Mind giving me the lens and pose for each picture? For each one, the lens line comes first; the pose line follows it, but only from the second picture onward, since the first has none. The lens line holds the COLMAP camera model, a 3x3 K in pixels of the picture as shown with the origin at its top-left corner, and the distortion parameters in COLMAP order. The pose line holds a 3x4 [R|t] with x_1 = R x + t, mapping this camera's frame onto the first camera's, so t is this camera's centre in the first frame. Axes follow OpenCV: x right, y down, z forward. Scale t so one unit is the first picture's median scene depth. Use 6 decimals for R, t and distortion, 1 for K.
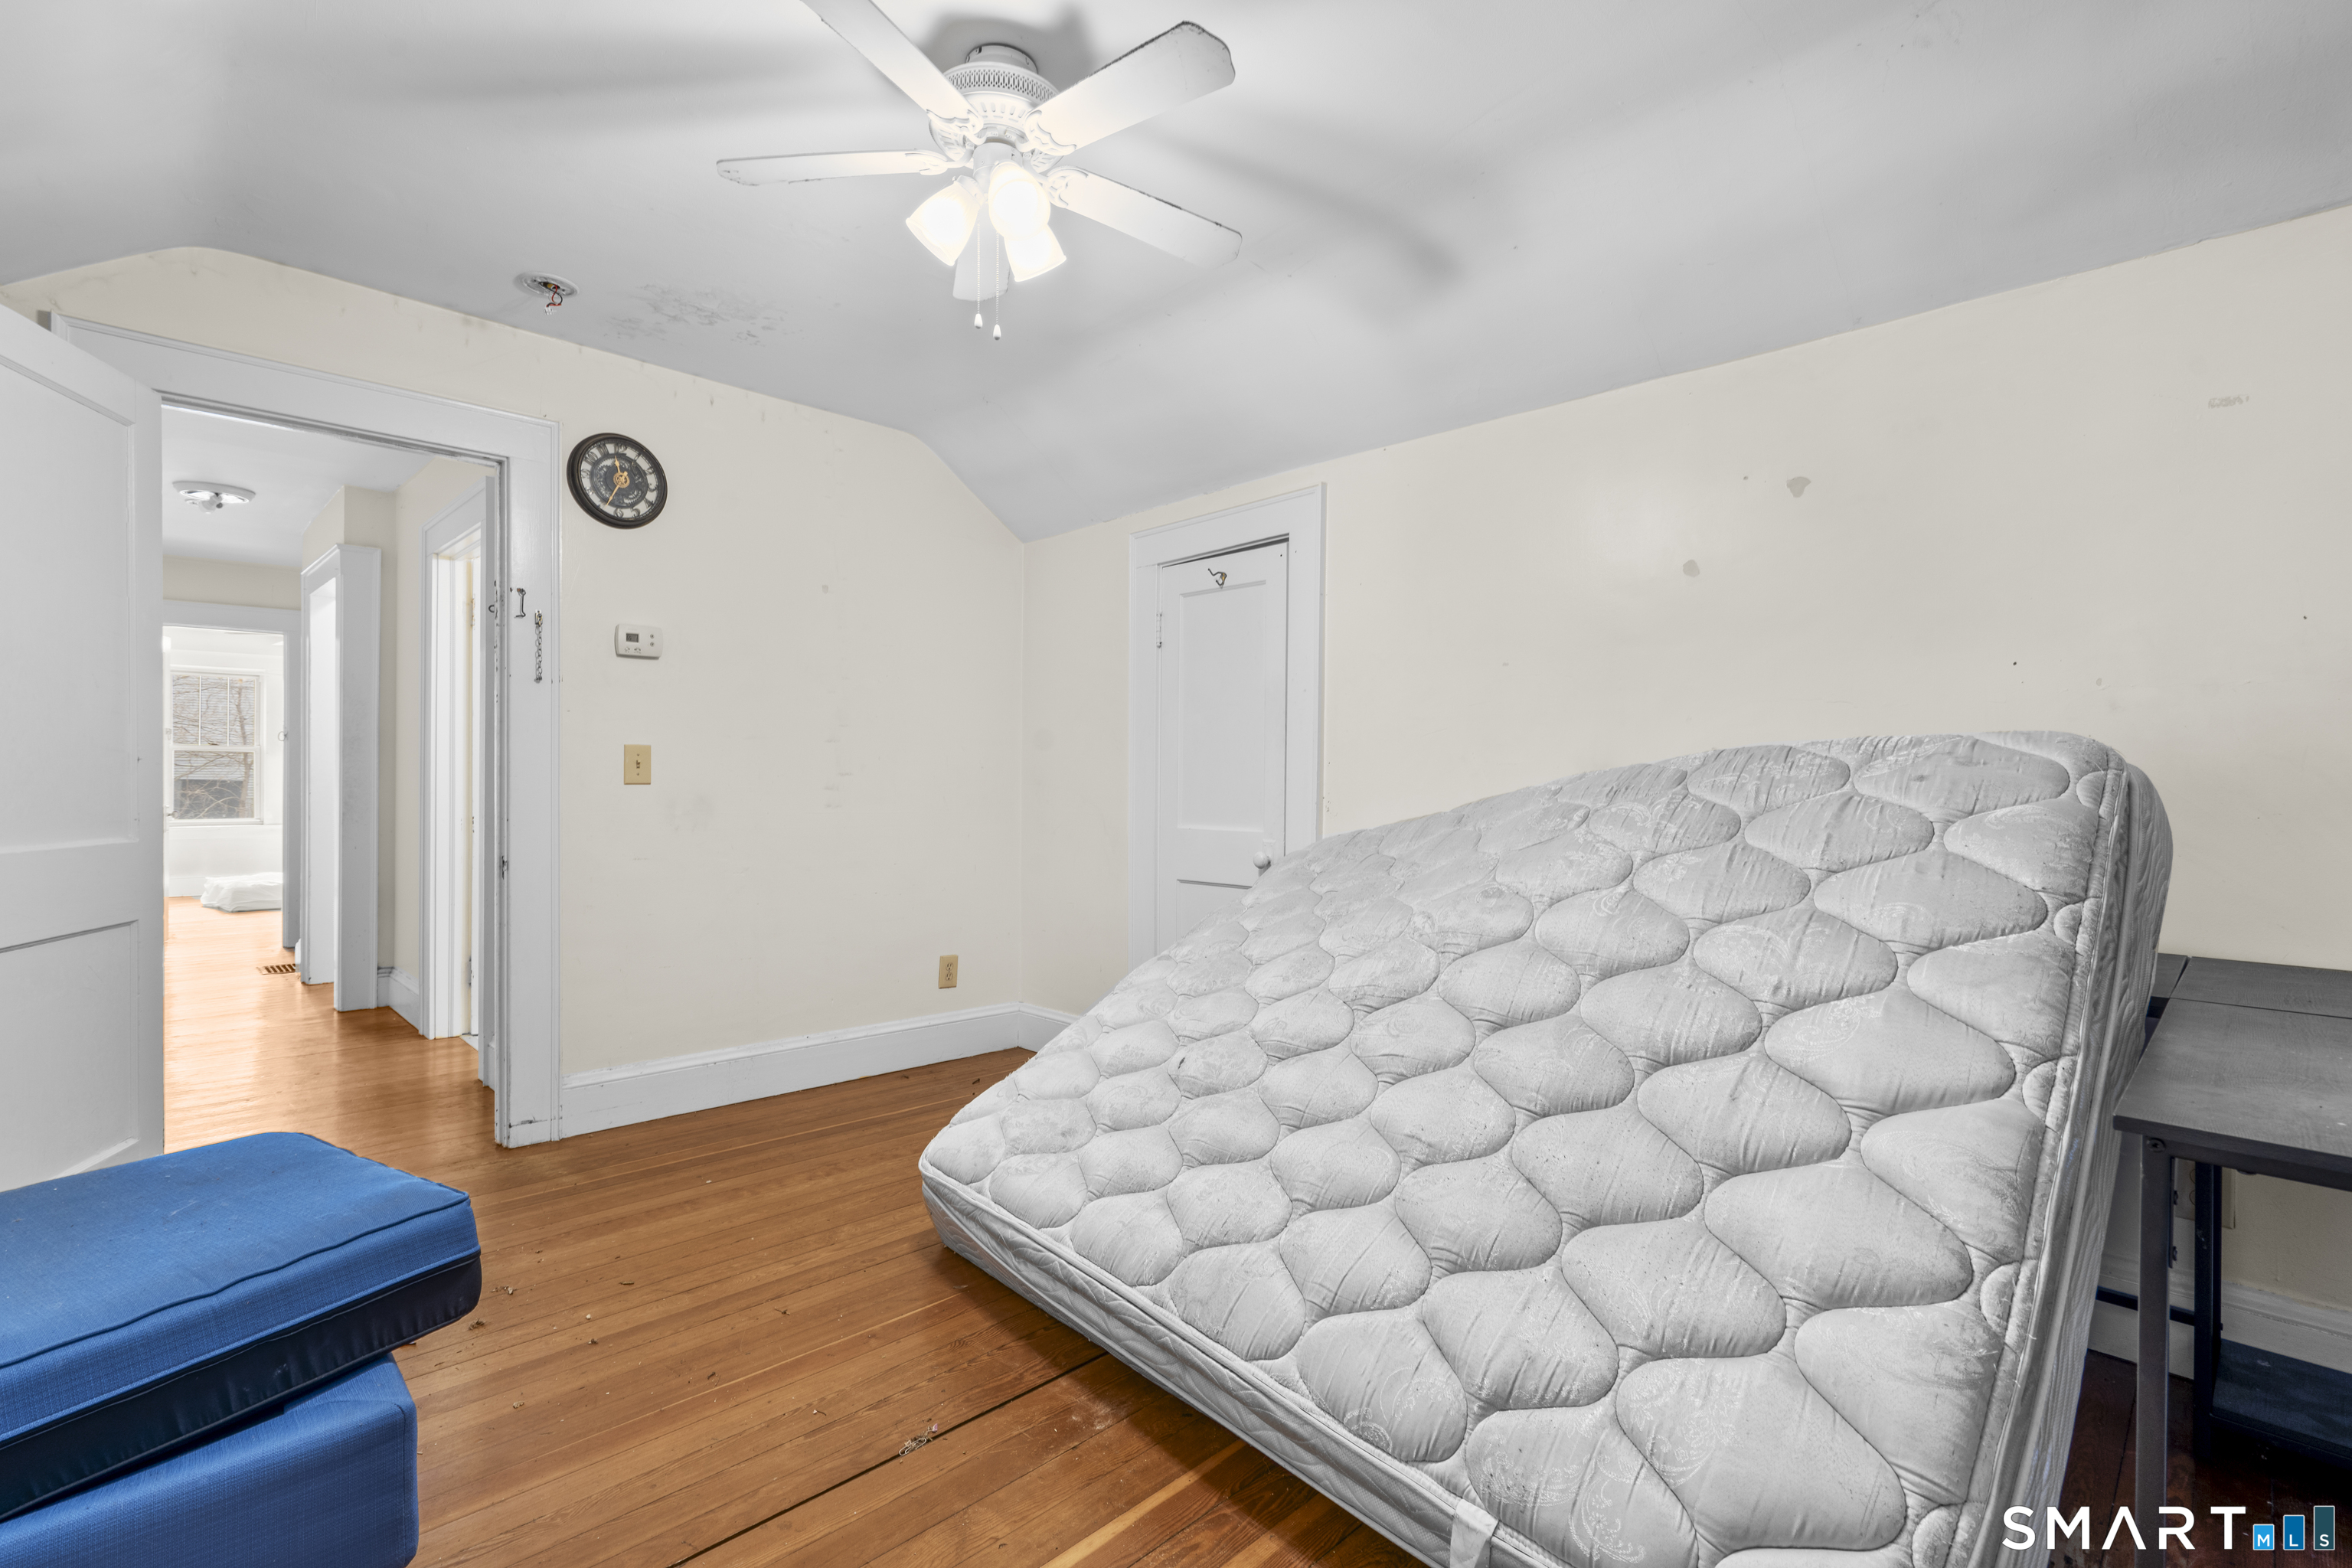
lens RADIAL K [[1088.4, 0, 1178.7], [0, 1088.4, 784.1], [0, 0, 1]] dist [-0.001923, 0.001004]
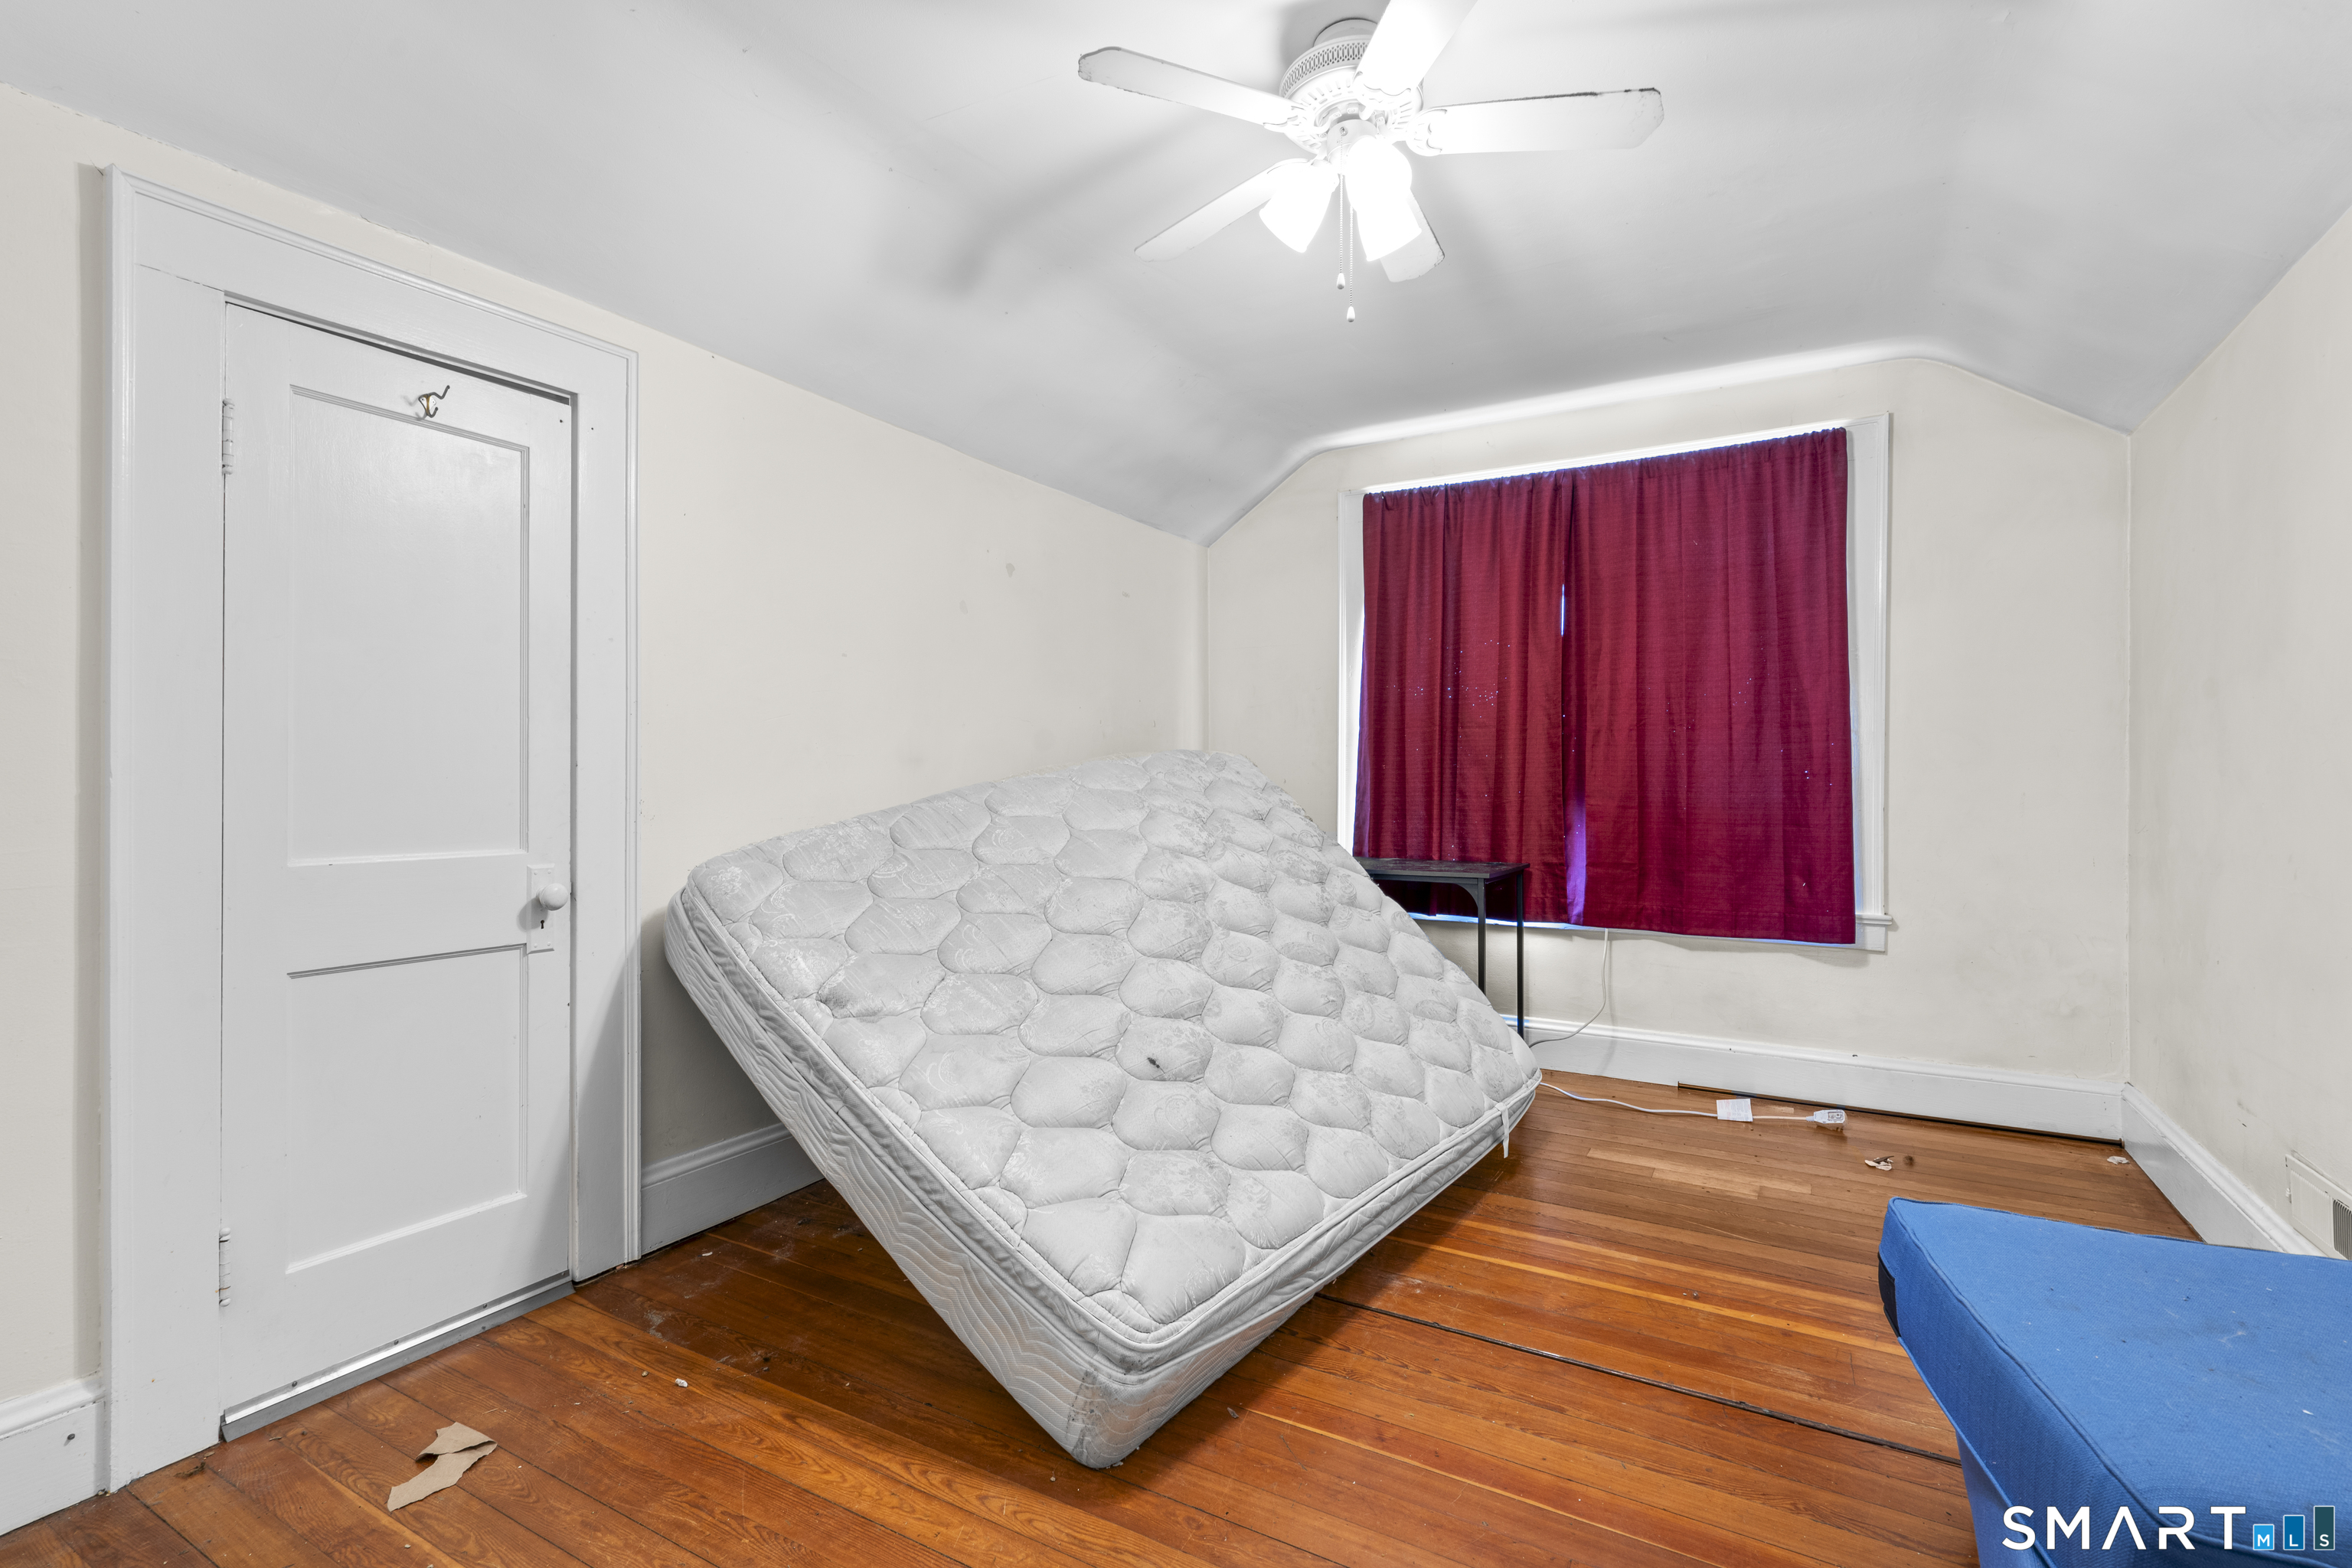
lens RADIAL K [[1088.4, 0, 1180.0], [0, 1088.4, 777.8], [0, 0, 1]] dist [-0.001923, 0.001004]
pose [[-0.264706, -0.003243, 0.964324, -1.114168], [0.000548, 0.999994, 0.003513, -0.001795], [-0.964329, 0.001458, -0.264703, 1.461733]]
